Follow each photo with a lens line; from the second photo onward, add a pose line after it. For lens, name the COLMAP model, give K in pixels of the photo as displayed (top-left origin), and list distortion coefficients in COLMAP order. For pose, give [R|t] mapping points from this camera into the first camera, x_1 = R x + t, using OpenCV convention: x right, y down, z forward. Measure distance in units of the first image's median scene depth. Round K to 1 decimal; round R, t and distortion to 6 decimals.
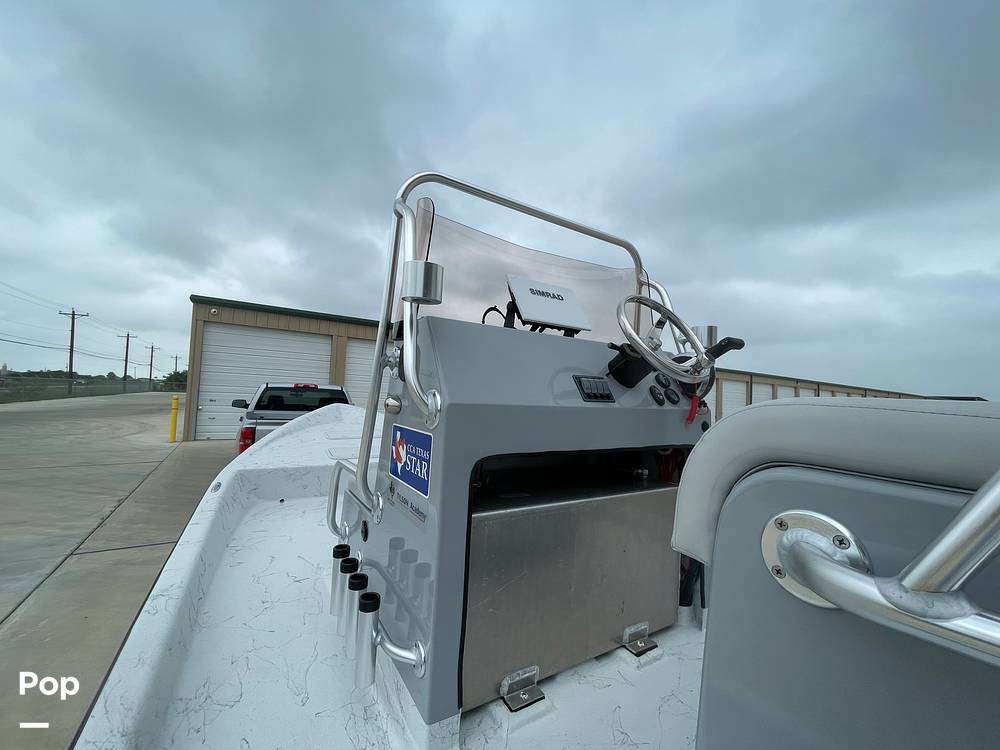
lens RADIAL K [[402.2, 0, 498.5], [0, 402.2, 379.4], [0, 0, 1]] dist [-0.003152, 0.000477]
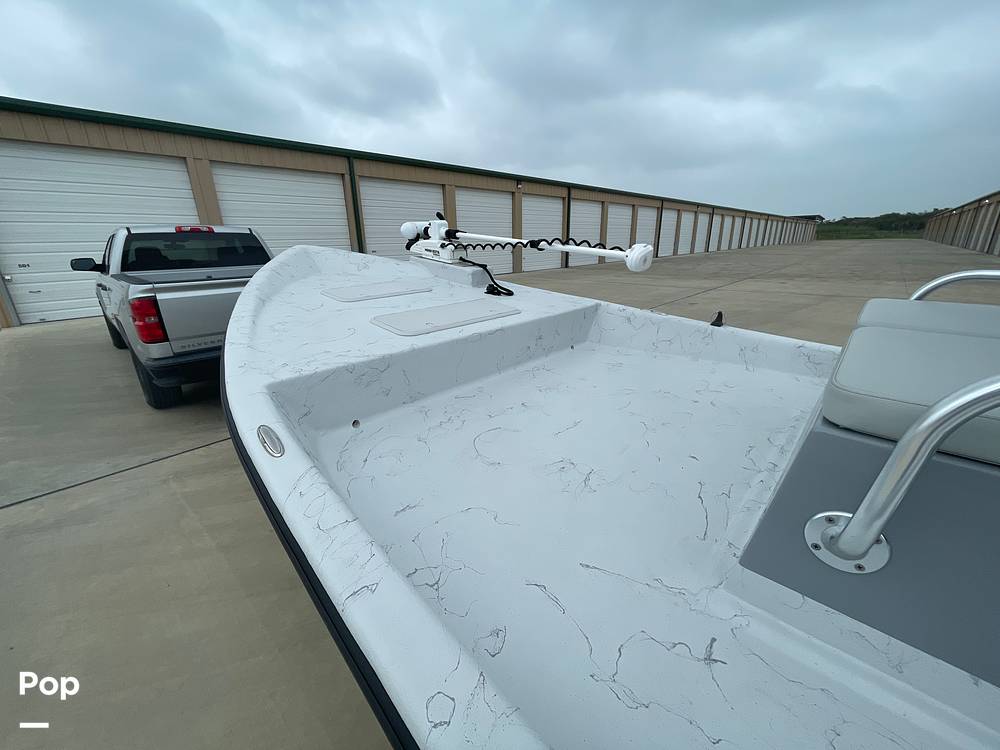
lens RADIAL K [[402.2, 0, 500.6], [0, 402.2, 381.9], [0, 0, 1]] dist [-0.003152, 0.000477]
pose [[0.966630, -0.139164, 0.215082, -1.003952], [0.047677, 0.922641, 0.382701, 0.117760], [-0.251702, -0.359676, 0.898487, 1.066318]]
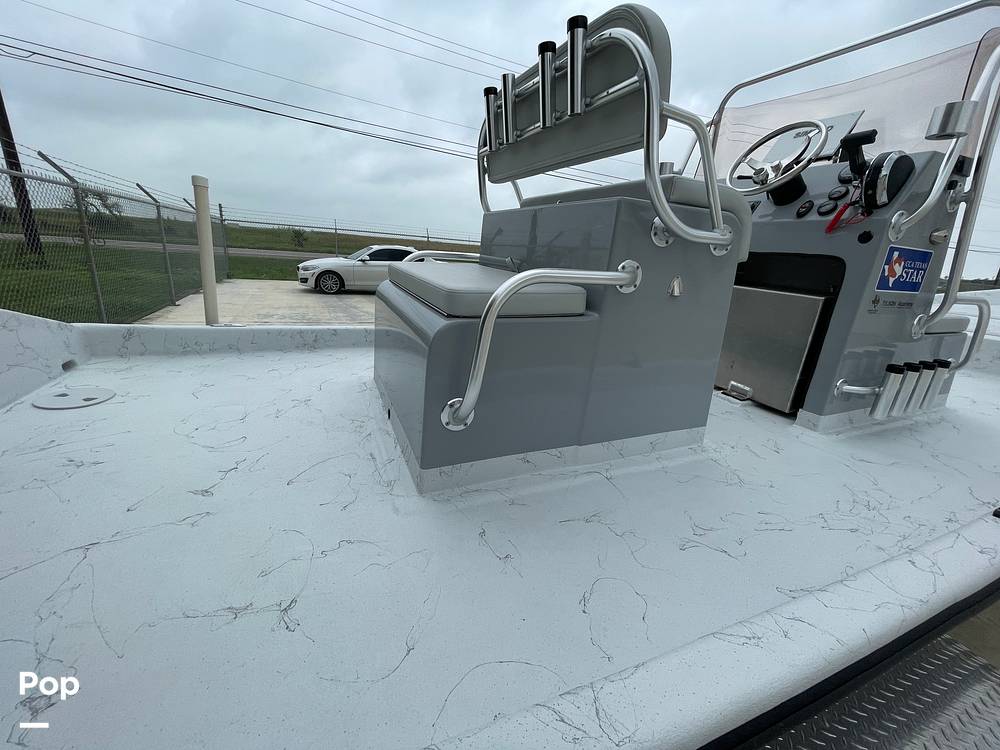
lens RADIAL K [[402.2, 0, 497.8], [0, 402.2, 375.3], [0, 0, 1]] dist [-0.003152, 0.000477]
pose [[0.159043, -0.330420, 0.930337, -1.602672], [-0.110421, 0.930466, 0.349343, 0.179493], [-0.981077, -0.158290, 0.111499, 1.902159]]
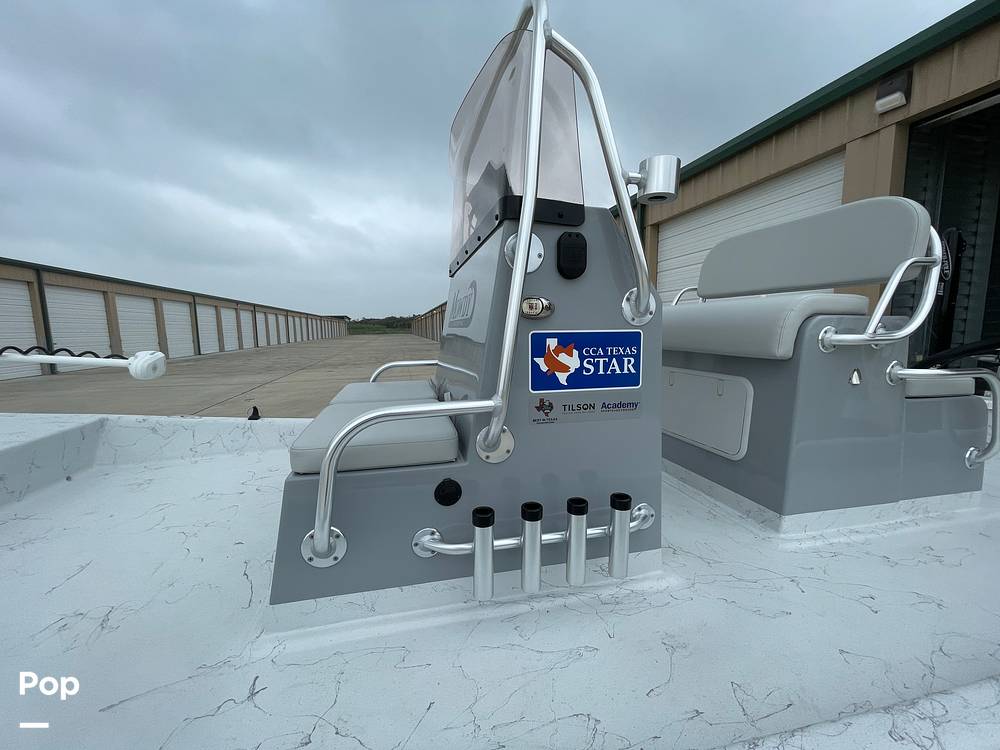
lens RADIAL K [[402.2, 0, 500.6], [0, 402.2, 378.6], [0, 0, 1]] dist [-0.003152, 0.000477]
pose [[0.317064, -0.164590, 0.934013, -1.060382], [-0.014428, 0.983875, 0.178274, 0.060648], [-0.948295, -0.070001, 0.309576, 0.806732]]
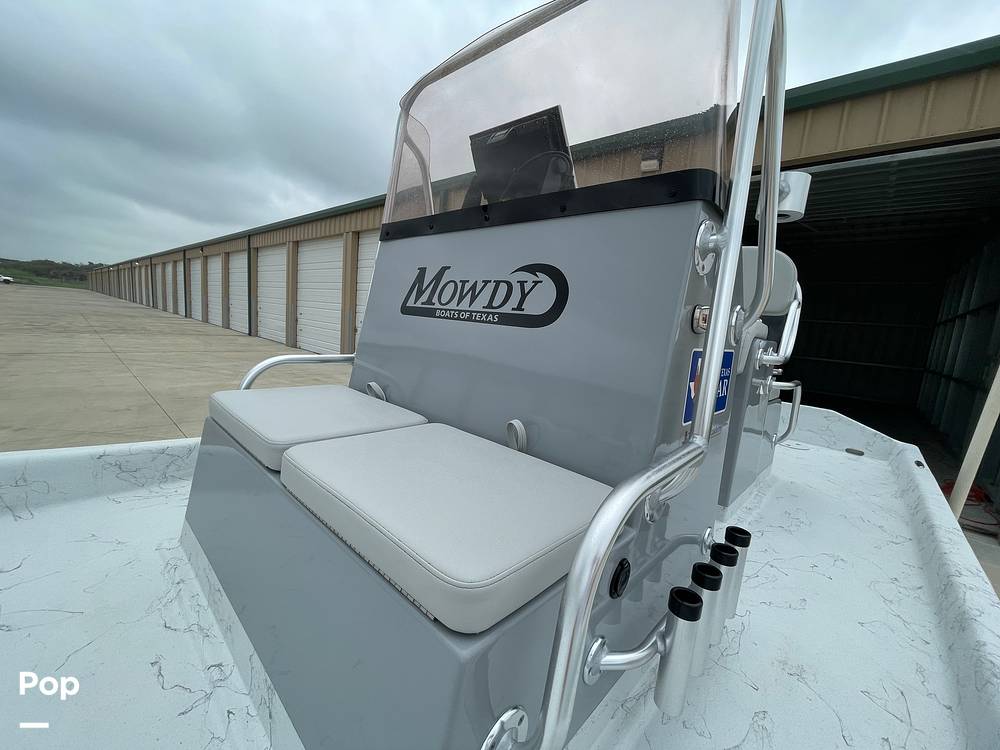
lens RADIAL K [[402.2, 0, 503.3], [0, 402.2, 380.0], [0, 0, 1]] dist [-0.003152, 0.000477]
pose [[-0.247563, -0.207322, 0.946430, -0.808793], [-0.138640, 0.974365, 0.177176, 0.087135], [-0.958901, -0.087350, -0.269960, 1.469713]]
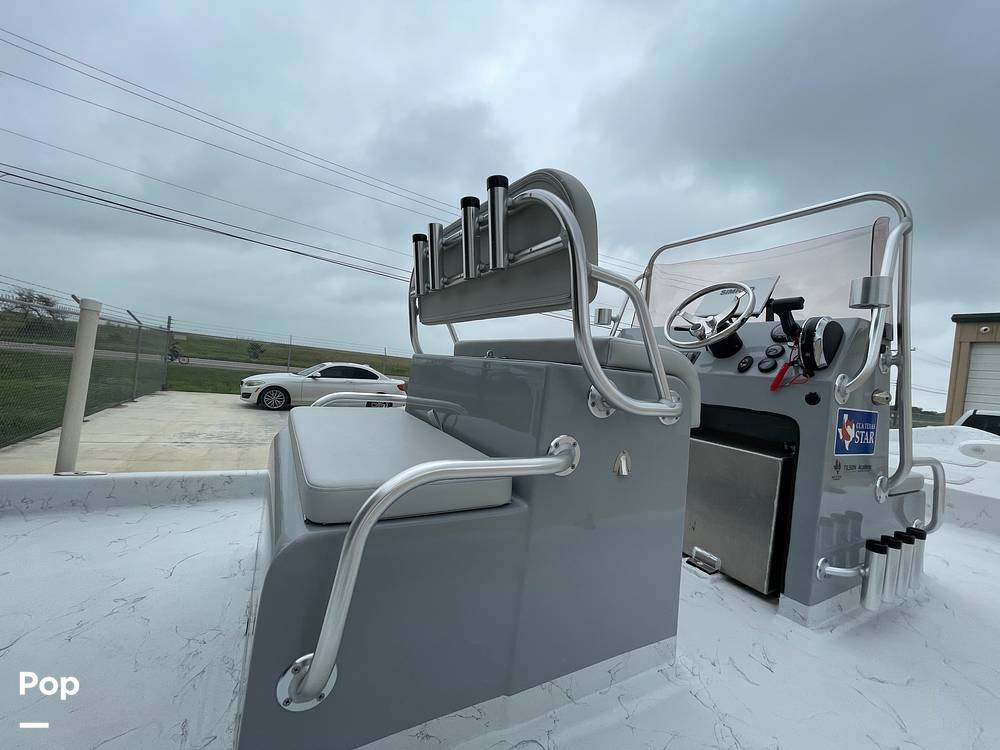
lens RADIAL K [[402.2, 0, 500.7], [0, 402.2, 375.5], [0, 0, 1]] dist [-0.003152, 0.000477]
pose [[0.055036, -0.054513, 0.996995, -1.359473], [-0.145815, 0.987365, 0.062036, 0.091870], [-0.987780, -0.148791, 0.046392, 1.850217]]
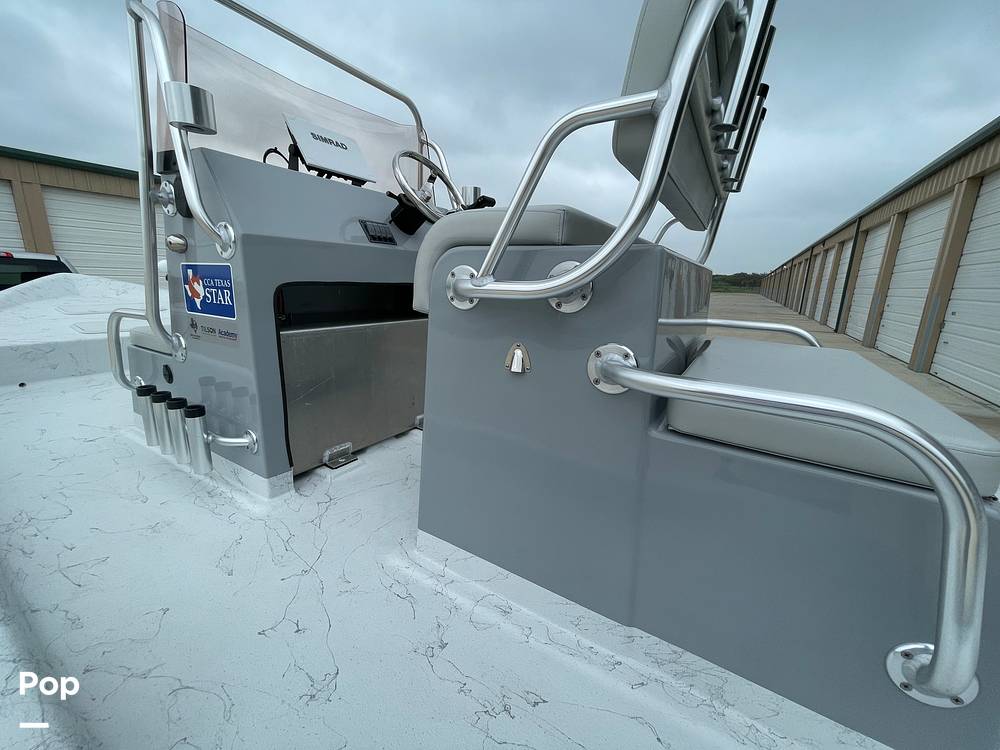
lens RADIAL K [[402.2, 0, 500.1], [0, 402.2, 379.6], [0, 0, 1]] dist [-0.003152, 0.000477]
pose [[0.897874, -0.122498, 0.422868, 0.000491], [-0.007403, 0.956174, 0.292706, 0.089052], [-0.440191, -0.265943, 0.857616, -0.316996]]
